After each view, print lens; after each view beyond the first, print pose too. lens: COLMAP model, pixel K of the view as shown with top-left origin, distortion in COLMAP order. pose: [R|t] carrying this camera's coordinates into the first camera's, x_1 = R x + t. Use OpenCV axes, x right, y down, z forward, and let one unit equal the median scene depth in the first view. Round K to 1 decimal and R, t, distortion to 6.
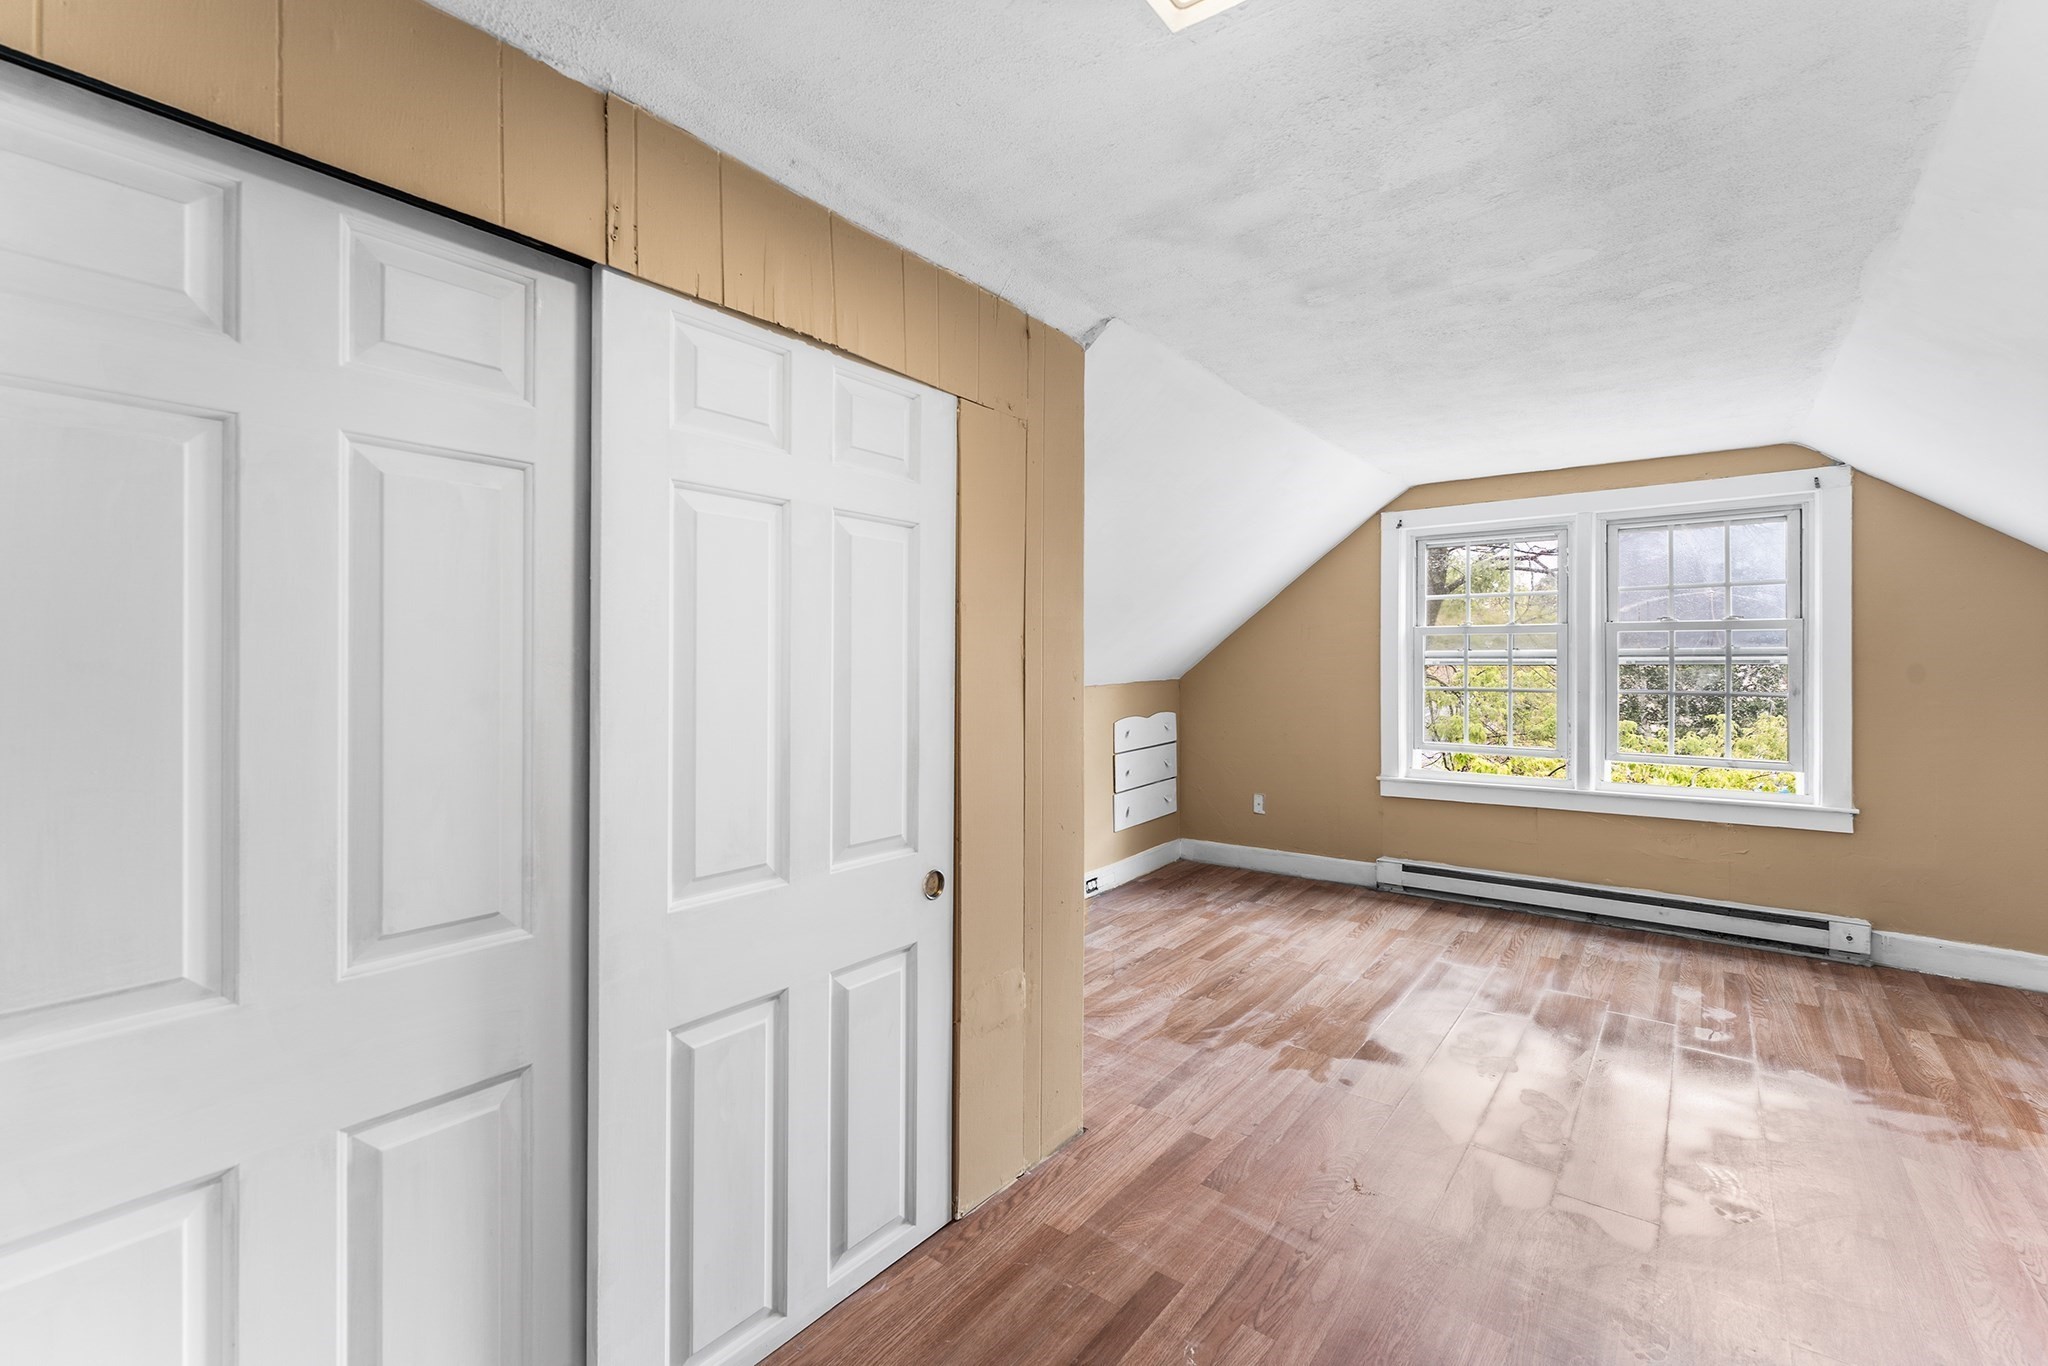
lens RADIAL K [[863.4, 0, 1047.3], [0, 863.4, 651.7], [0, 0, 1]] dist [-0.004431, -0.000041]
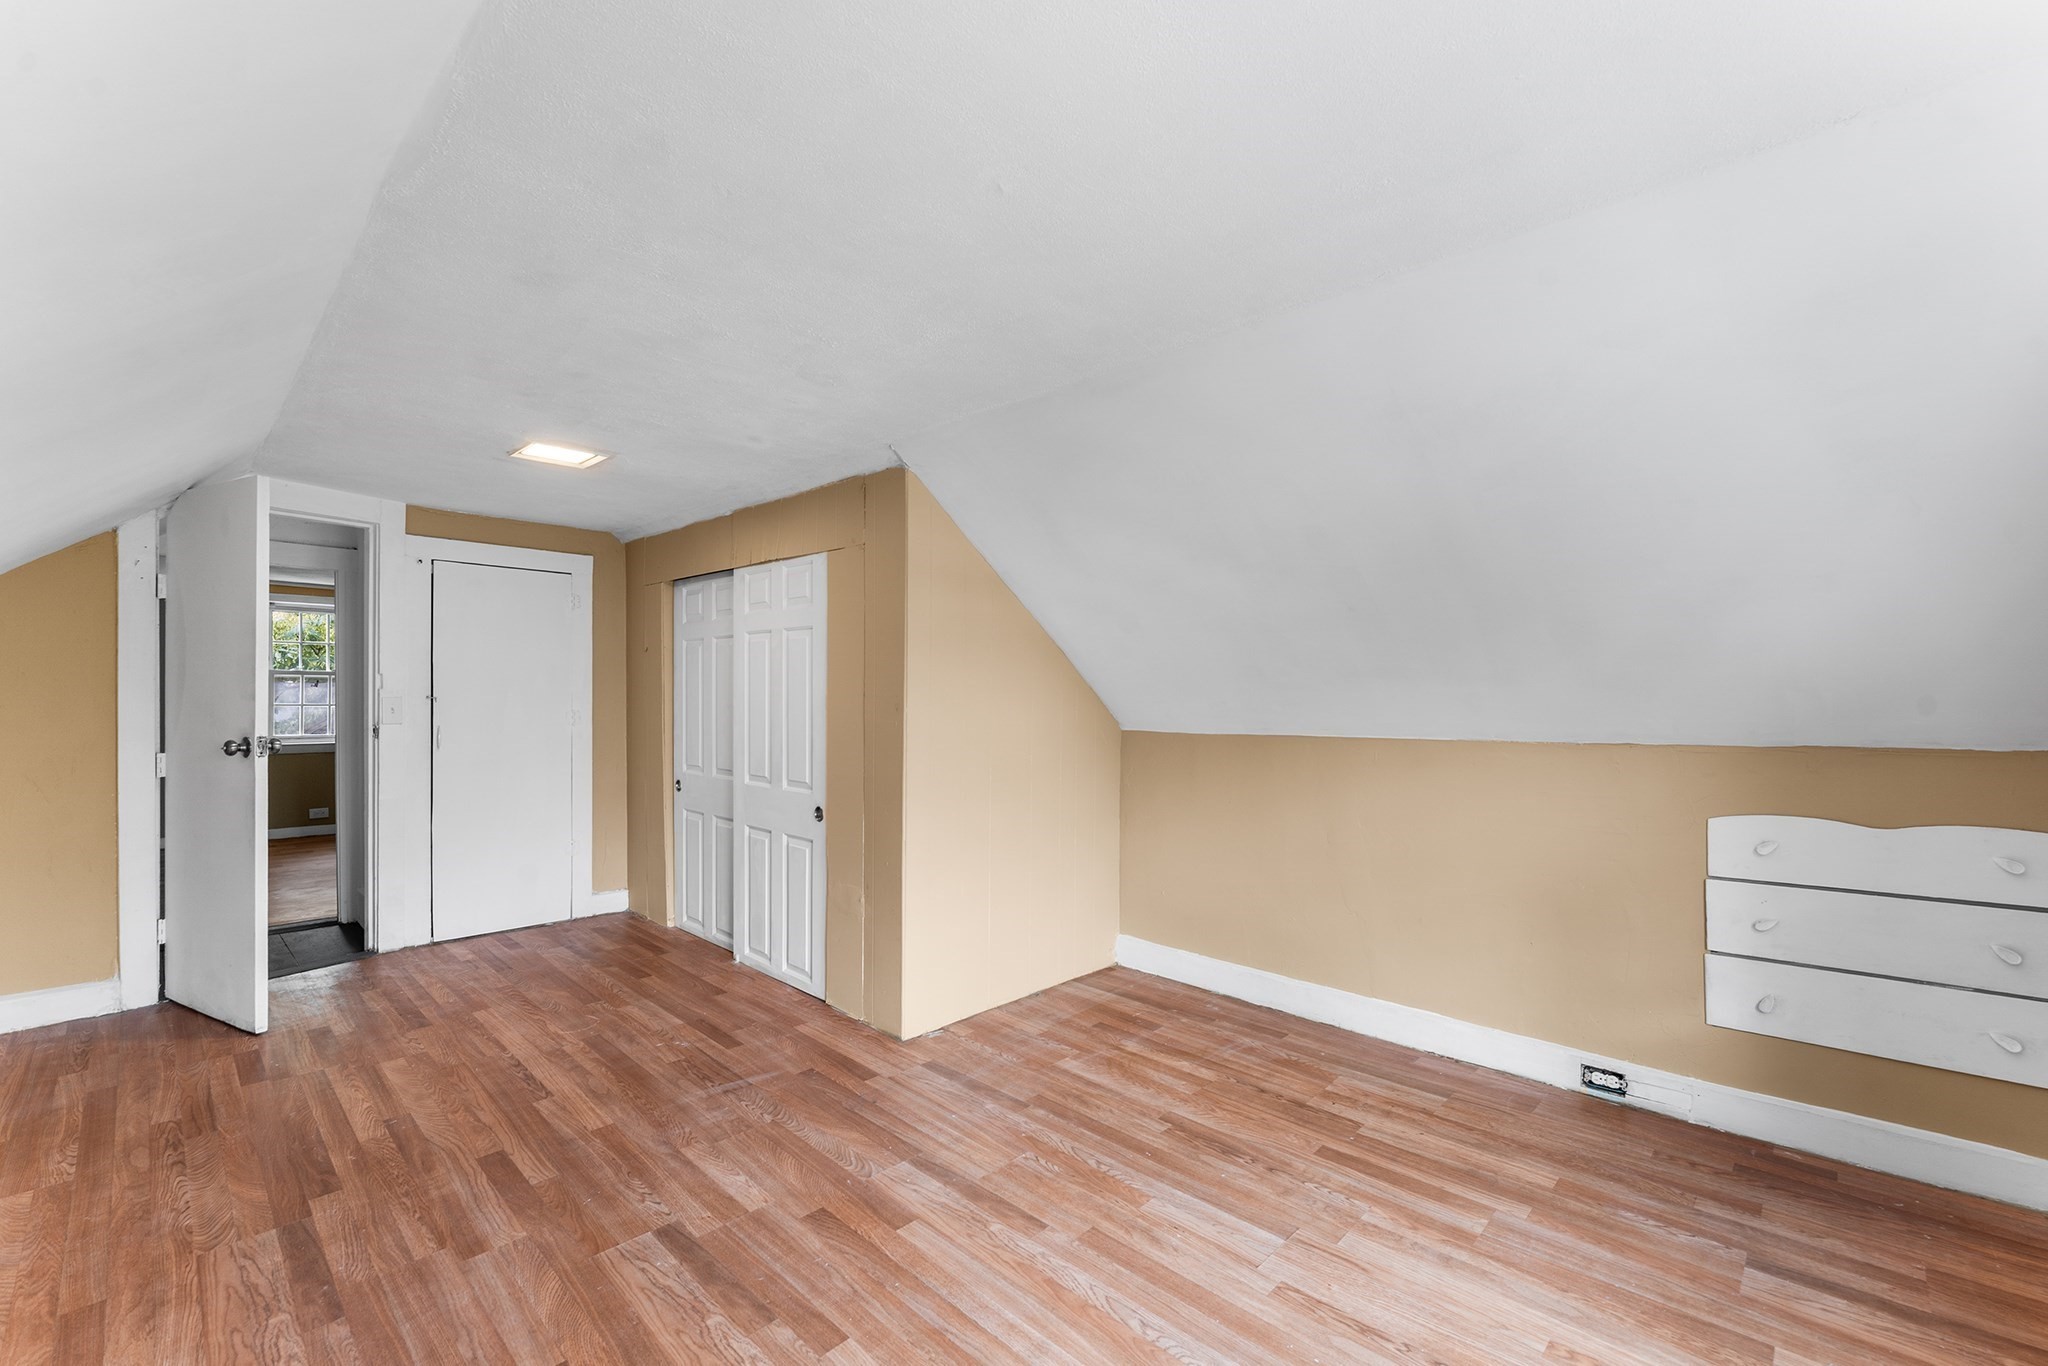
lens RADIAL K [[863.4, 0, 1029.5], [0, 863.4, 693.2], [0, 0, 1]] dist [-0.004431, -0.000041]
pose [[-0.108472, -0.002770, -0.994096, 0.922386], [0.002373, 0.999993, -0.003046, 0.005644], [0.994097, -0.002689, -0.108464, 0.901598]]
